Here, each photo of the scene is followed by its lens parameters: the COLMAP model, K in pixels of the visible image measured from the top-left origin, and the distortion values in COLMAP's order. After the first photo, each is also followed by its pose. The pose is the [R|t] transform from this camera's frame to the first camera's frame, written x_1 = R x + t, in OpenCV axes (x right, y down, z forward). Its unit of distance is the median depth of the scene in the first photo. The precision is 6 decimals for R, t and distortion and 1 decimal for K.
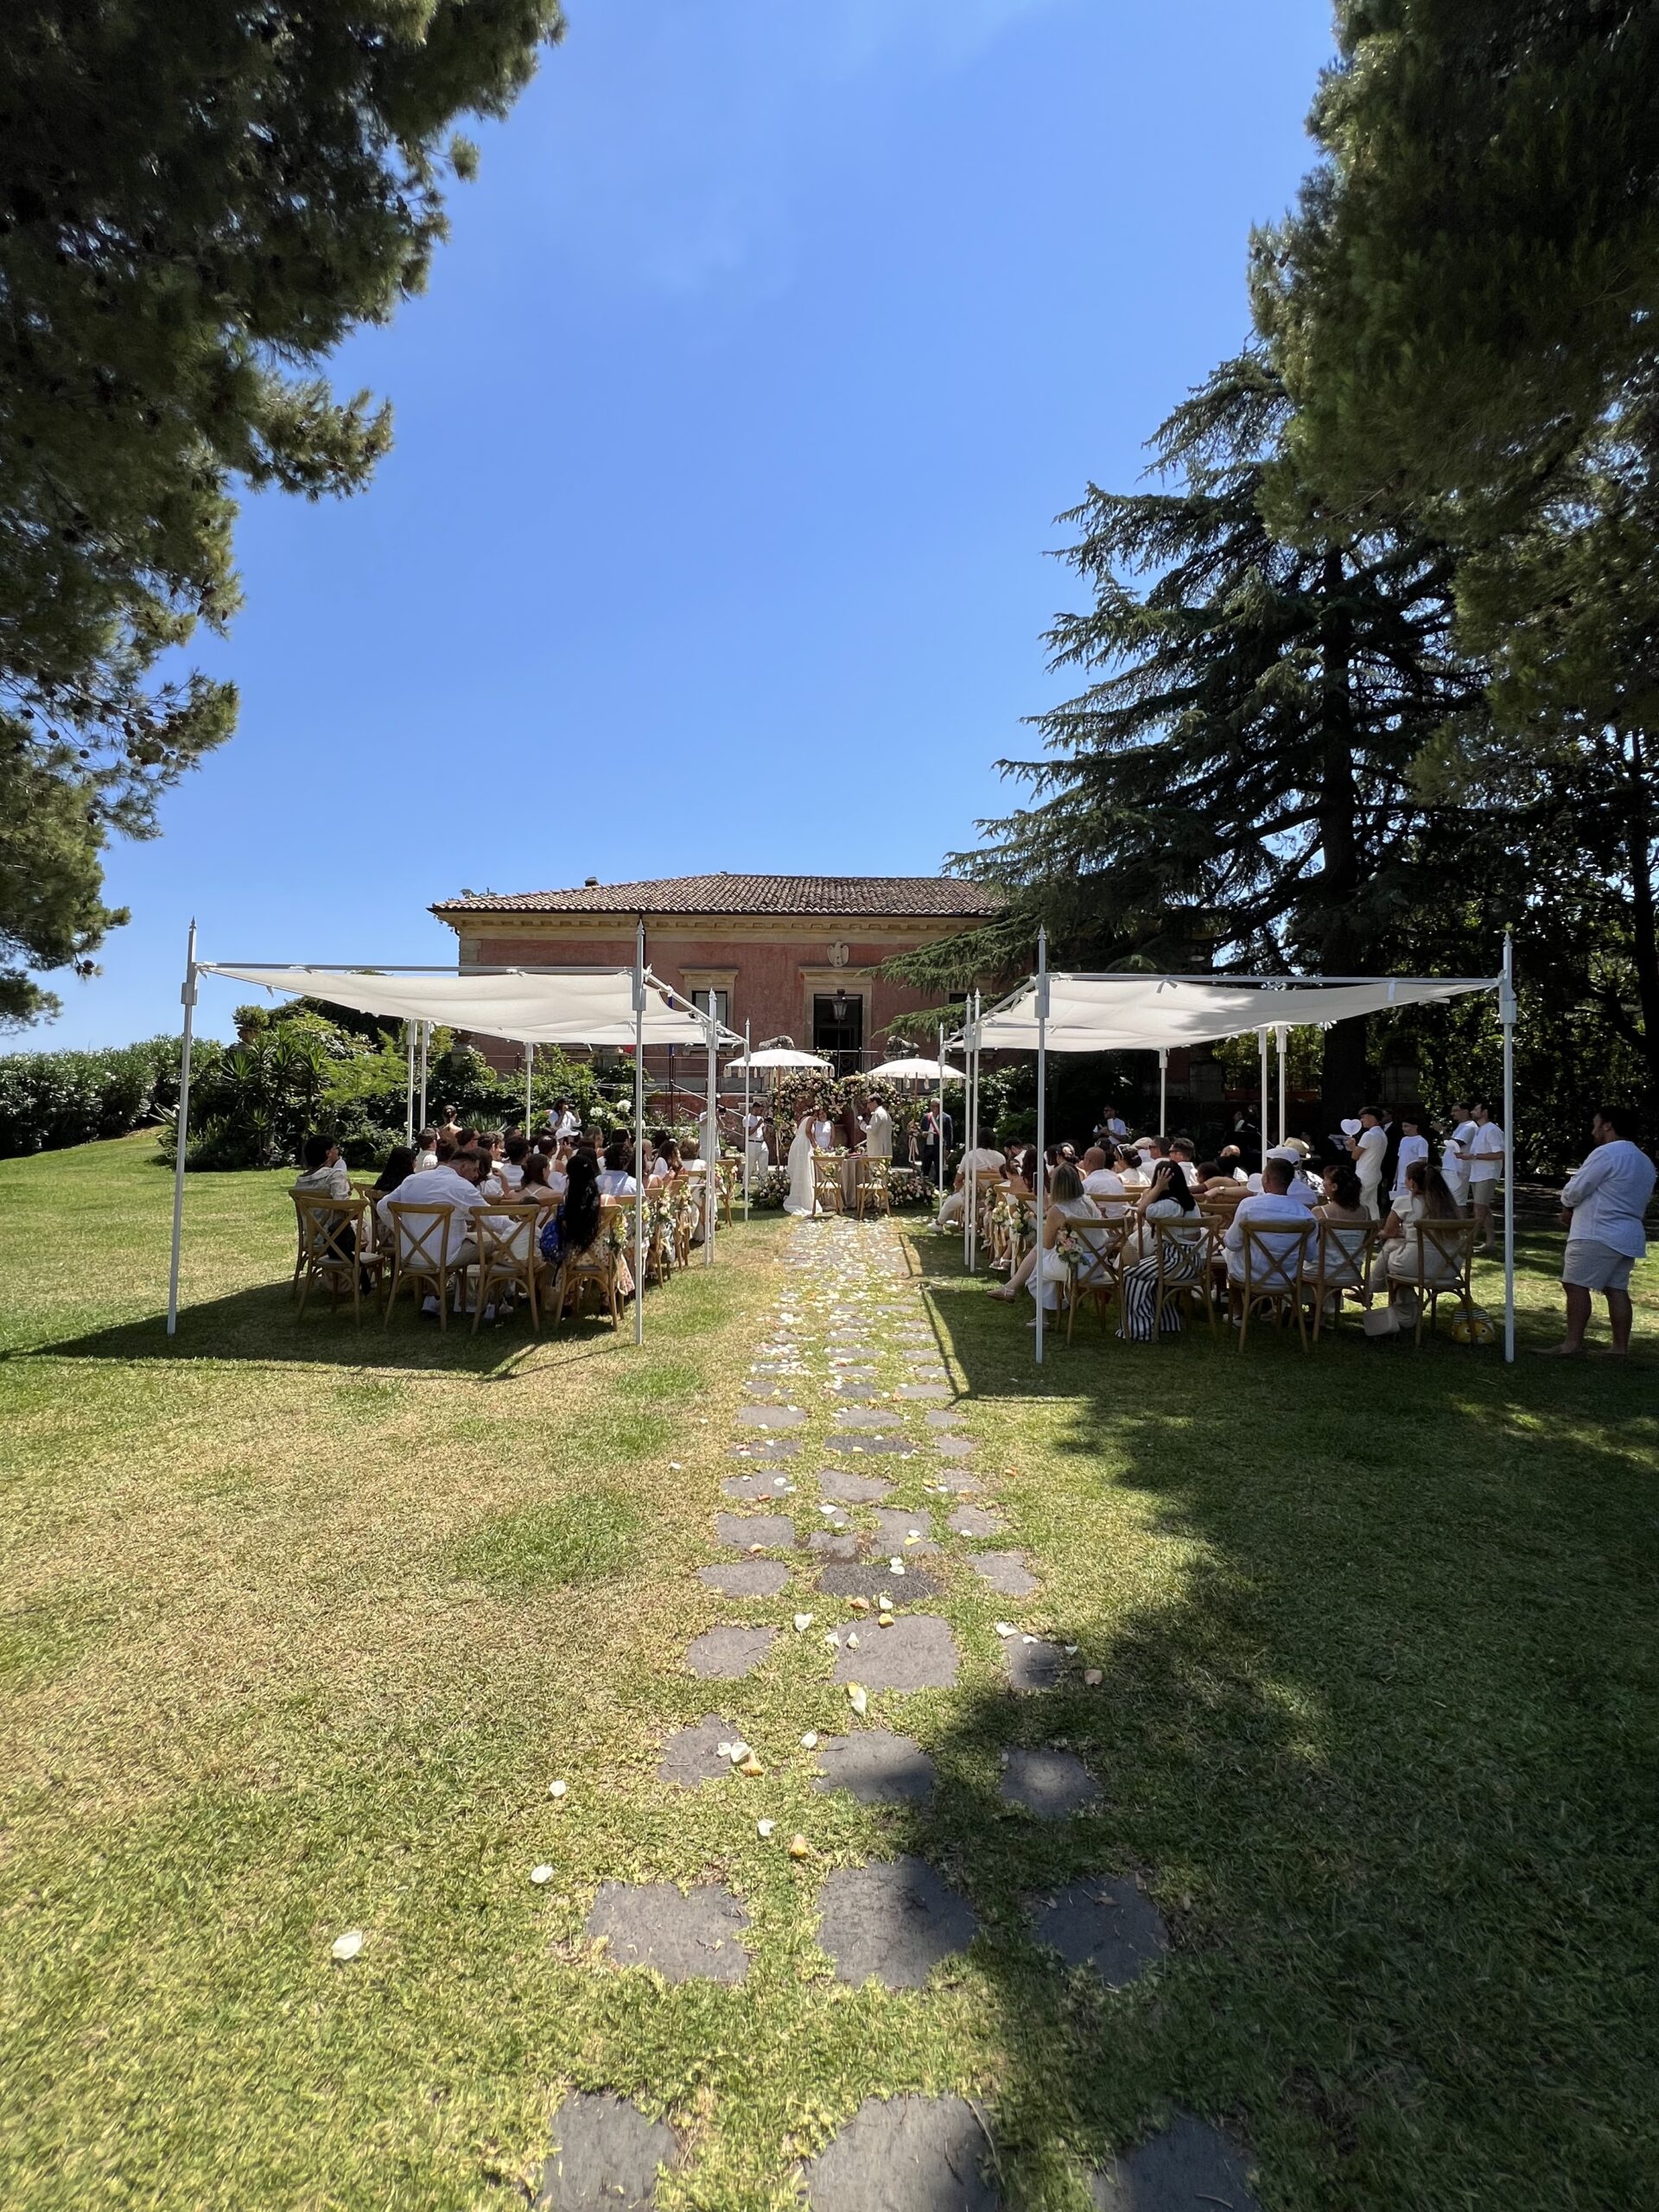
lens RADIAL K [[876.6, 0, 849.9], [0, 876.6, 1120.4], [0, 0, 1]] dist [0.000053, 0.000035]
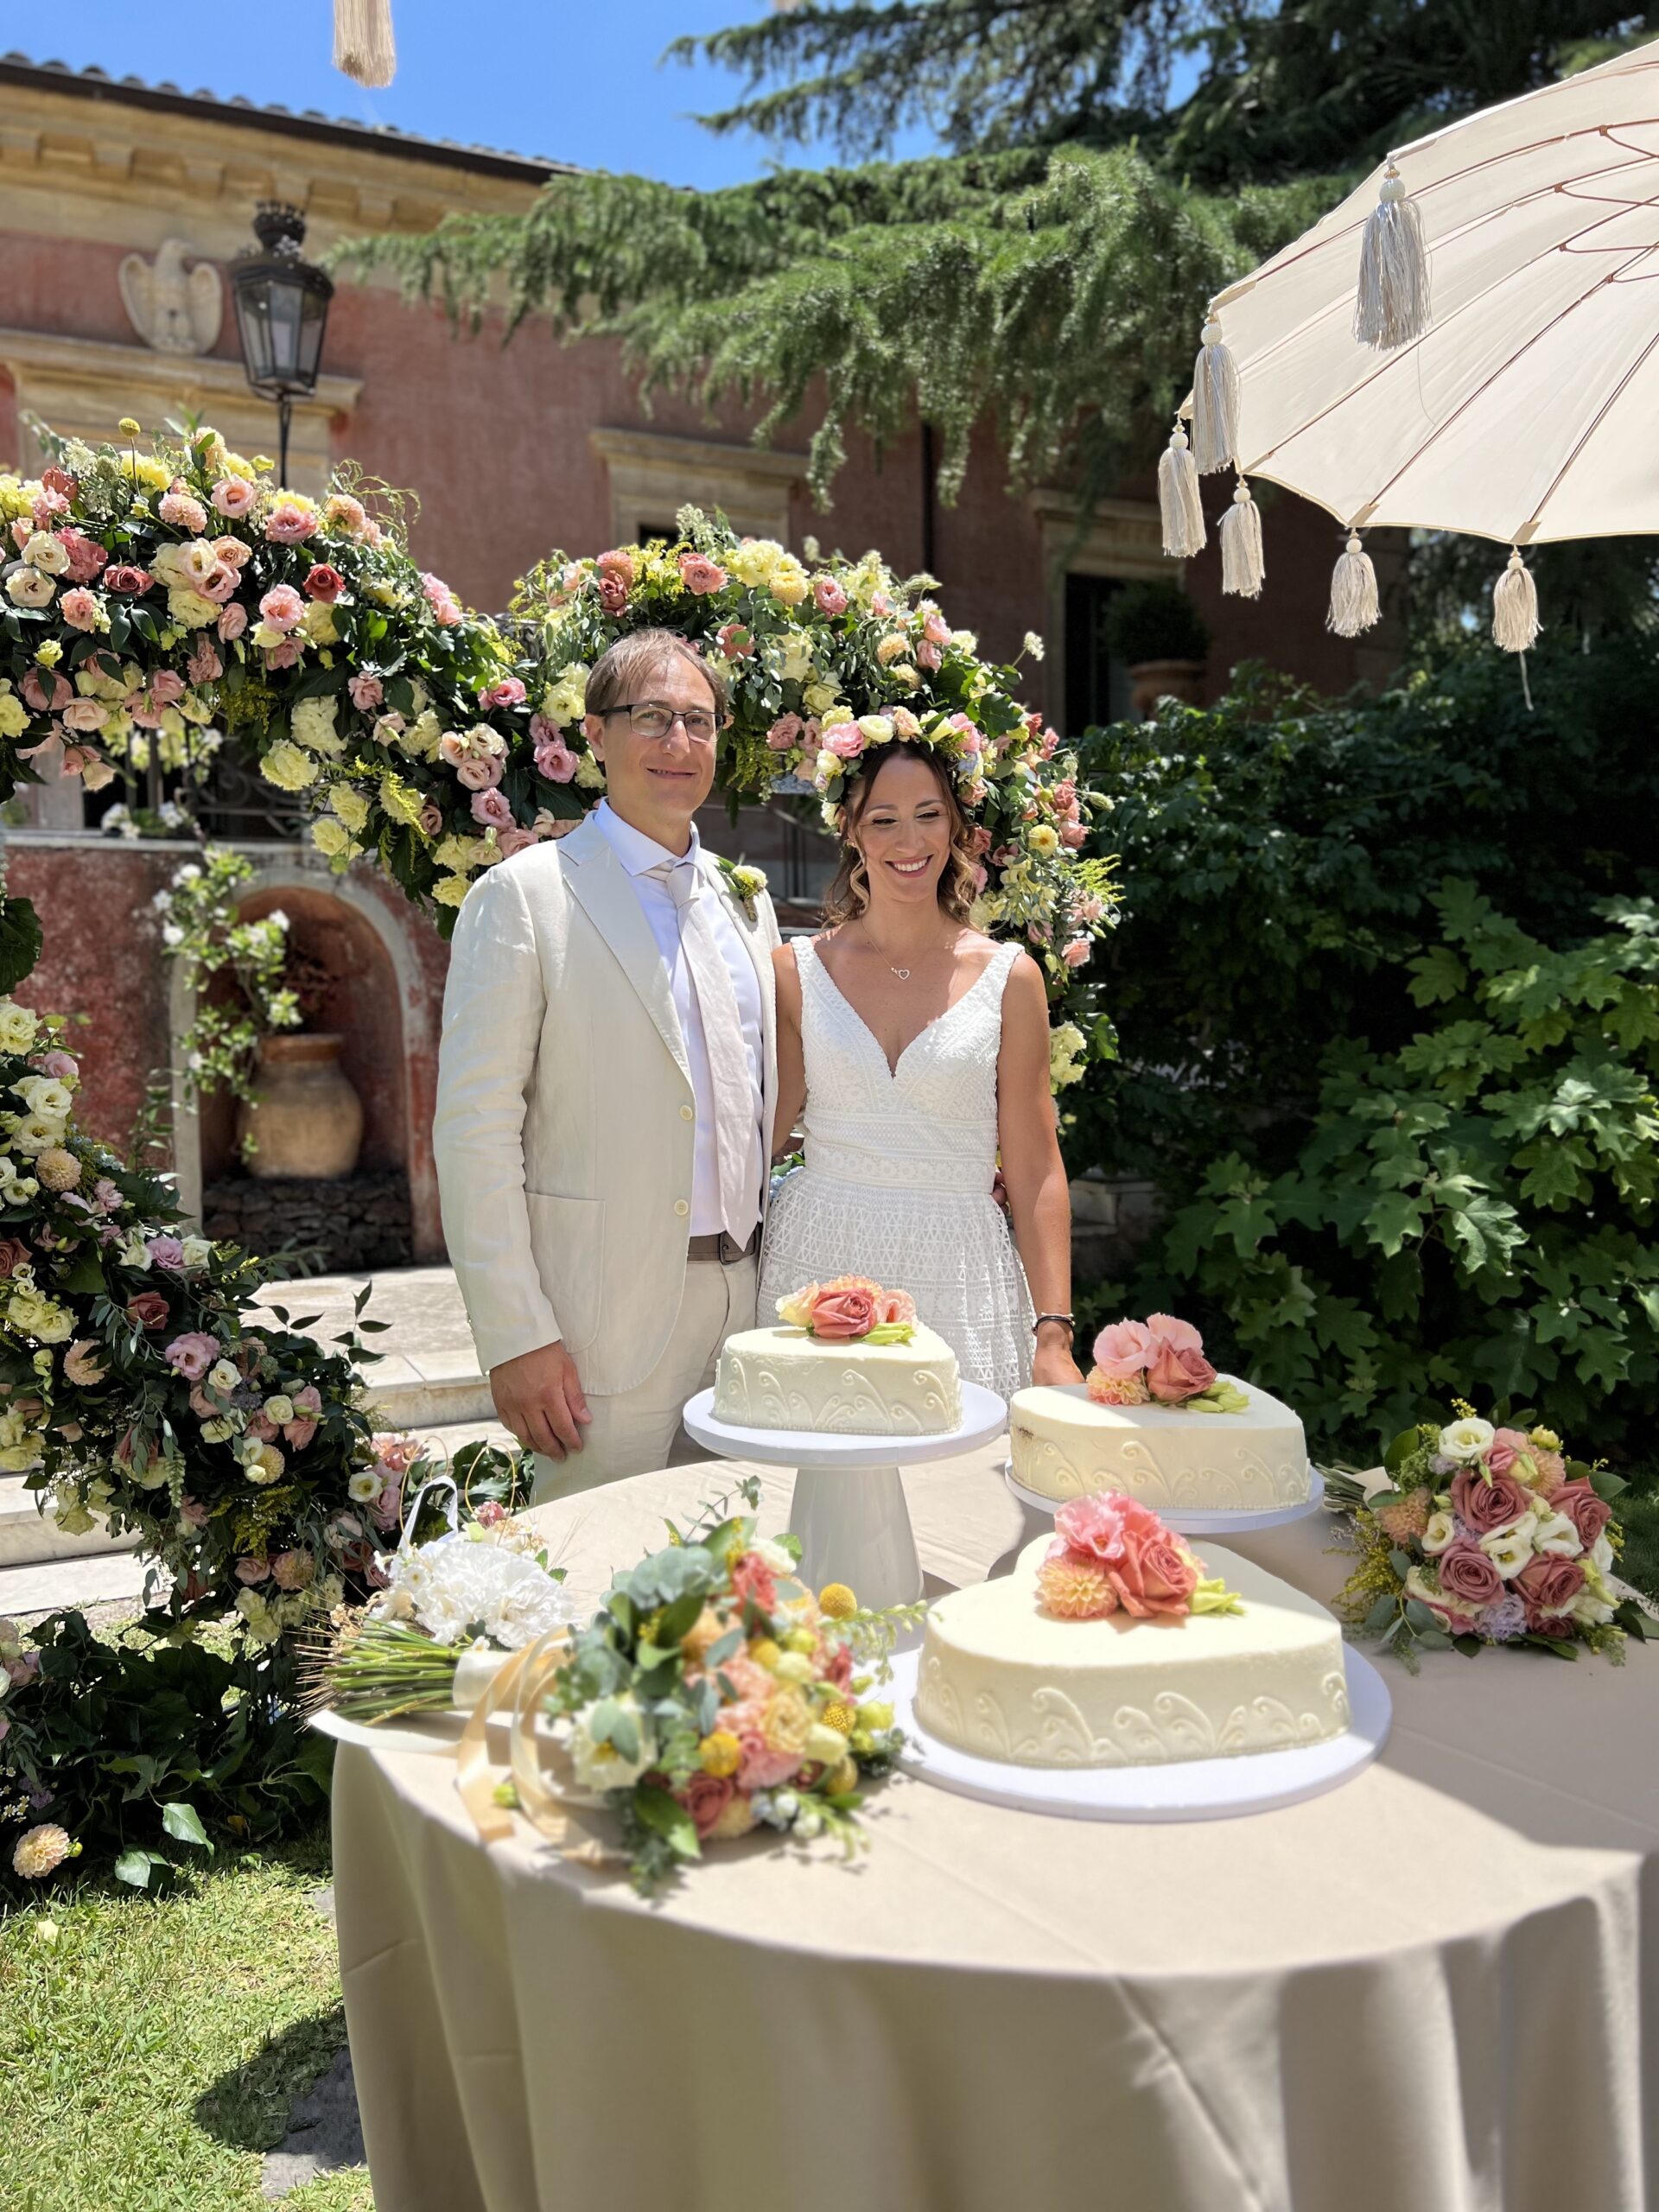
lens RADIAL K [[1676.1, 0, 862.3], [0, 1676.1, 1121.1], [0, 0, 1]] dist [0.048342, -0.057433]
pose [[0.916440, -0.048996, 0.397162, -0.068829], [0.023087, 0.997297, 0.069761, 0.001889], [-0.399507, -0.054763, 0.915093, 1.008245]]
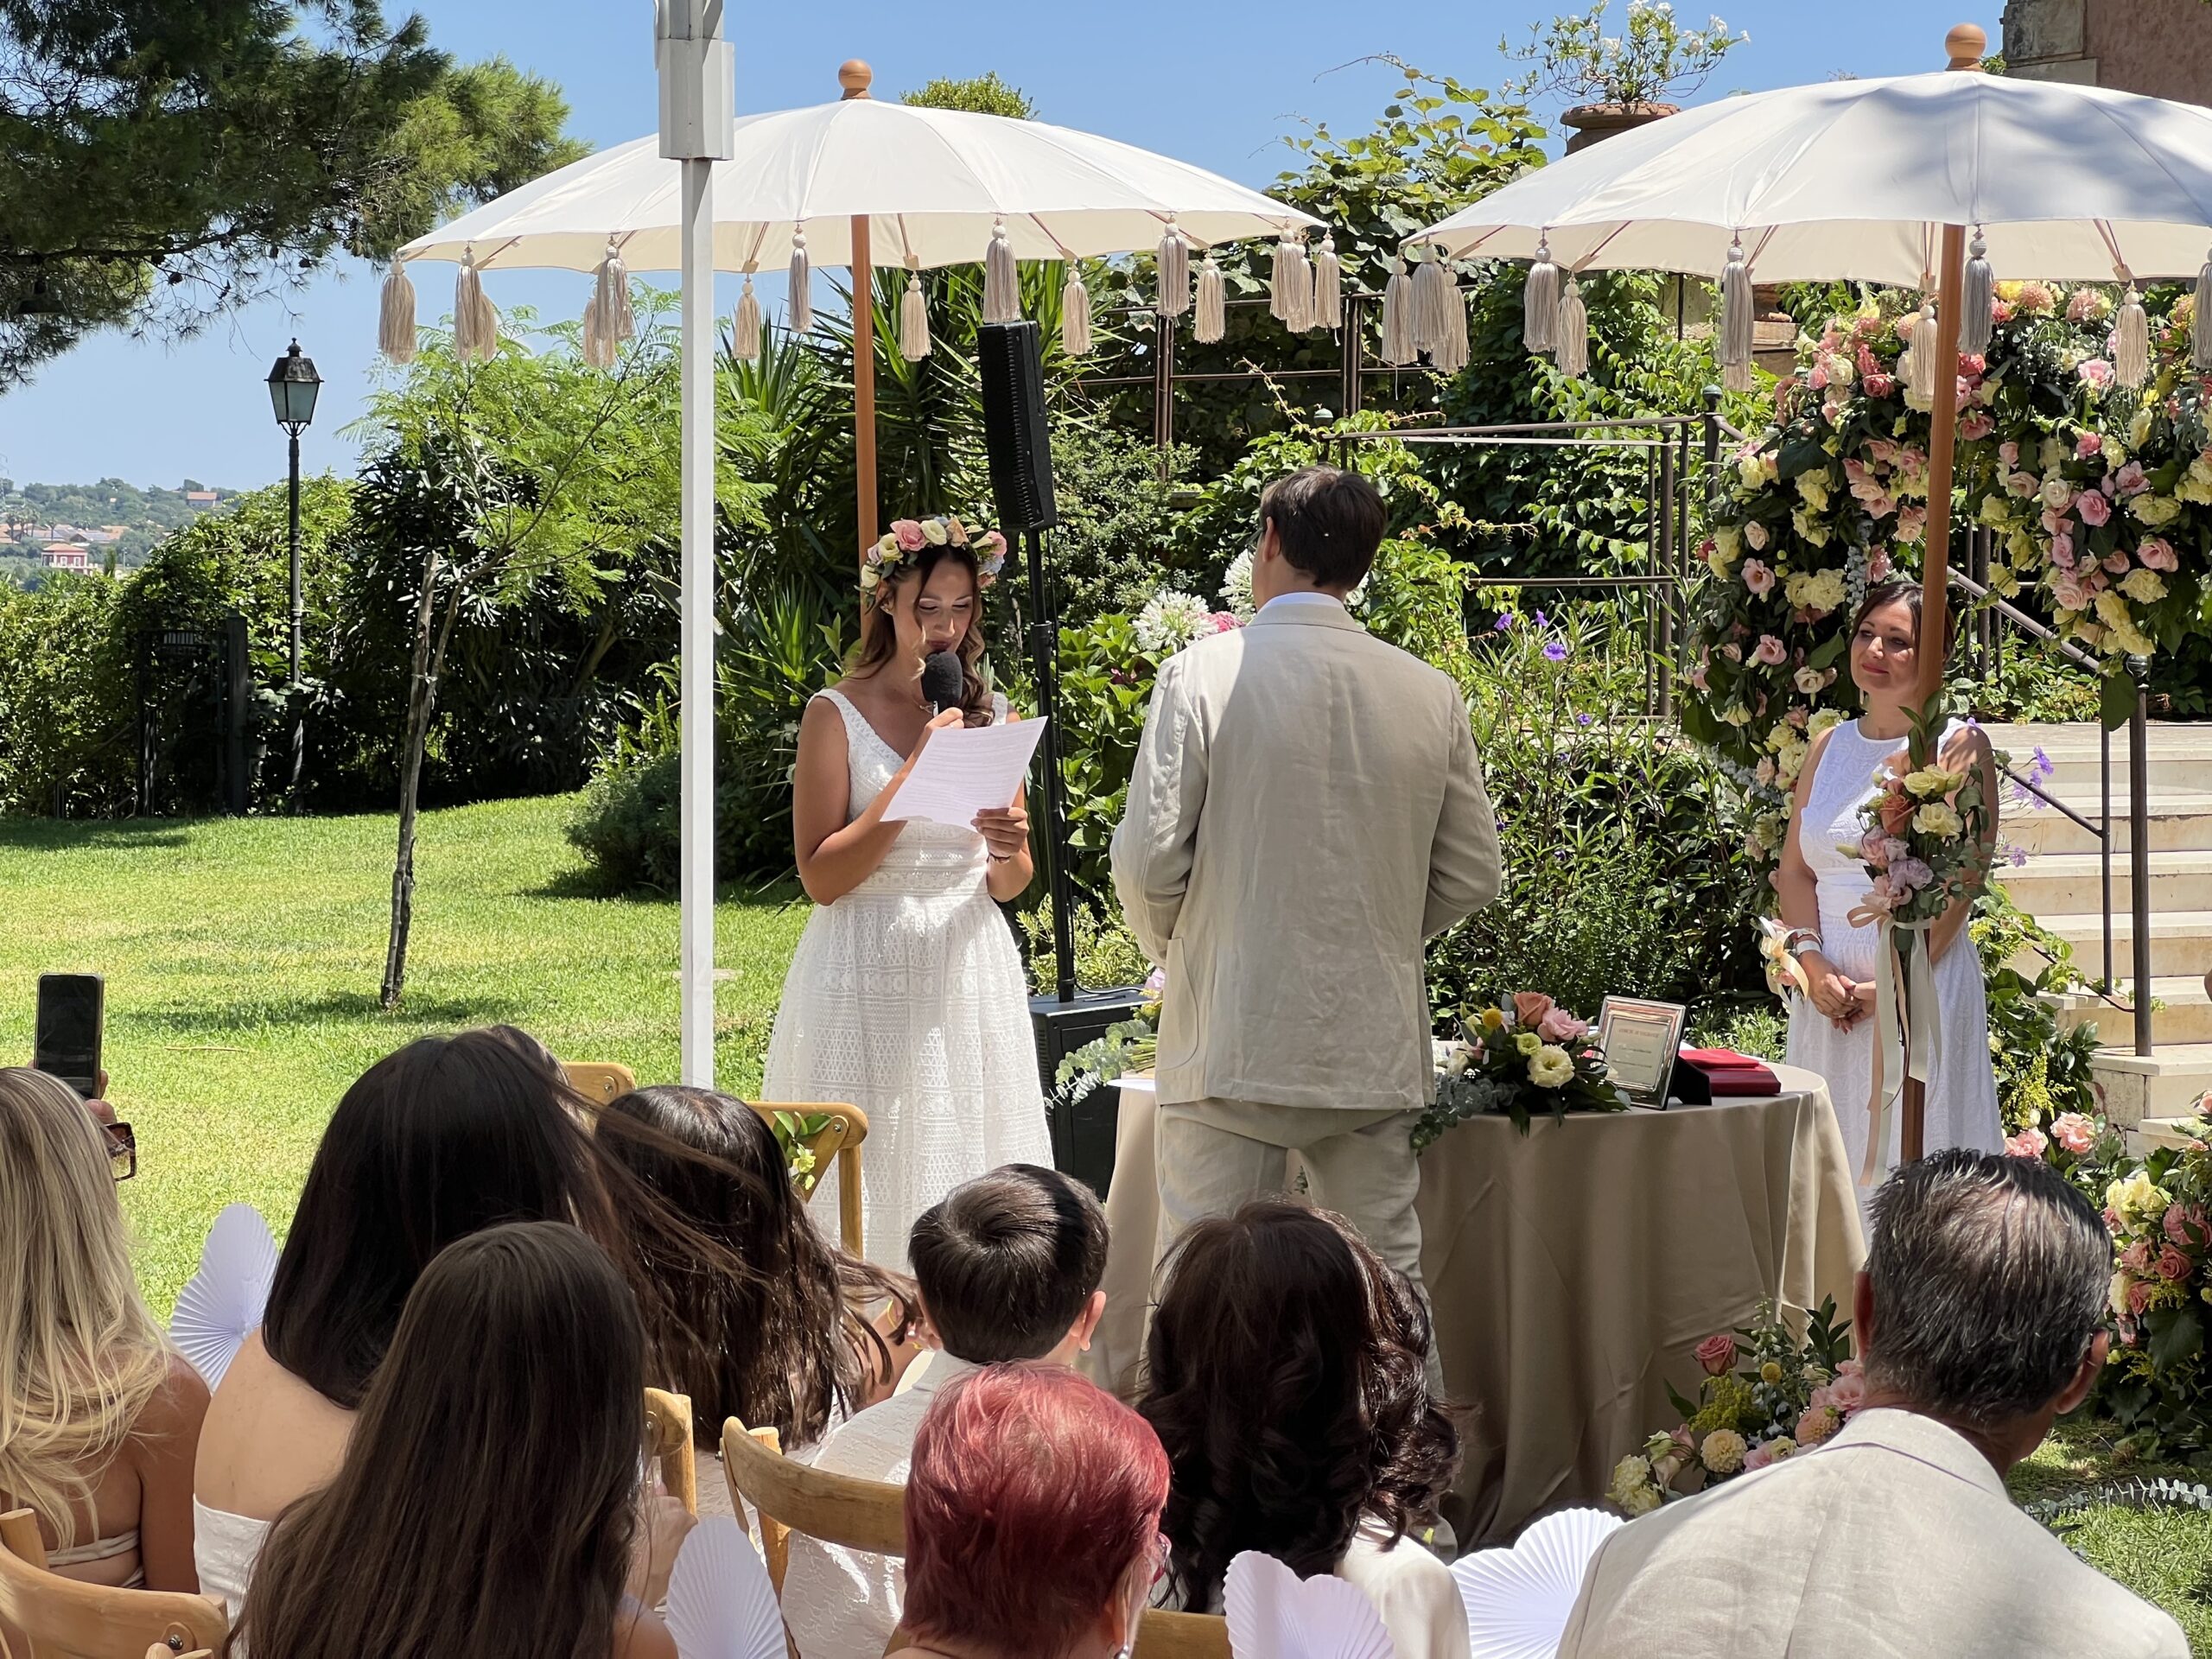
lens RADIAL K [[4914.5, 0, 1115.4], [0, 4914.5, 837.6], [0, 0, 1]] dist [0.122619, 0.000000]
pose [[0.519202, 0.041432, -0.853647, 0.534752], [-0.004397, 0.998941, 0.045809, -0.015415], [0.854640, -0.020031, 0.518834, 0.731032]]
